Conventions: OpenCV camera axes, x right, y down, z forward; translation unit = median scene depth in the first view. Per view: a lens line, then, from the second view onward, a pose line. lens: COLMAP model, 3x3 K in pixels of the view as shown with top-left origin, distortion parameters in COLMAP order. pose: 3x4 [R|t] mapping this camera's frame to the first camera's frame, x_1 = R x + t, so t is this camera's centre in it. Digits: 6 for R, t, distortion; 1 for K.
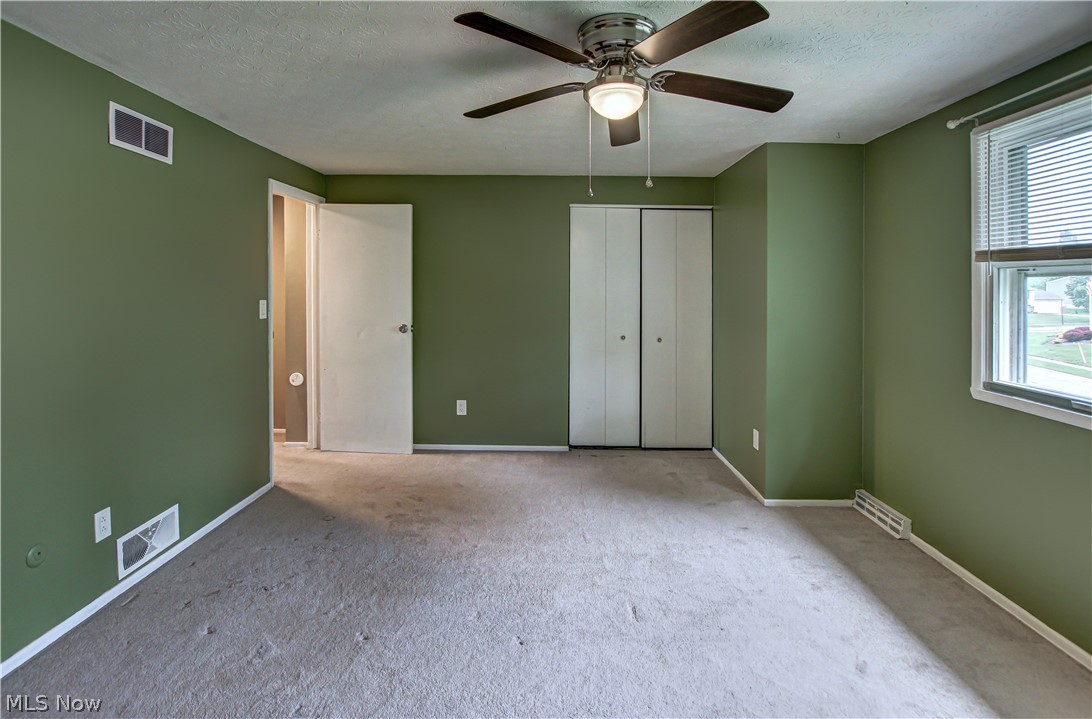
lens RADIAL K [[540.0, 0, 549.4], [0, 540.0, 300.8], [0, 0, 1]] dist [-0.026241, 0.000450]
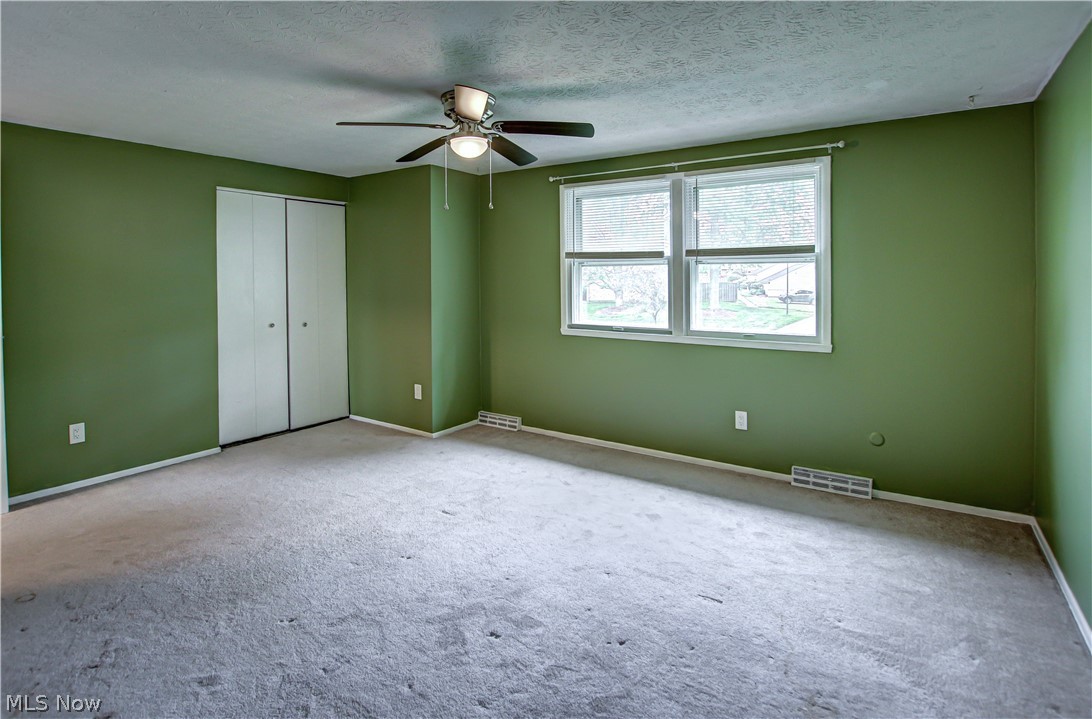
lens RADIAL K [[564.9, 0, 546.5], [0, 564.9, 293.1], [0, 0, 1]] dist [-0.023494, 0.001672]
pose [[0.549404, -0.039727, 0.834612, -0.680656], [0.028958, 0.999174, 0.028498, -0.010210], [-0.835055, 0.008511, 0.550101, -0.006673]]
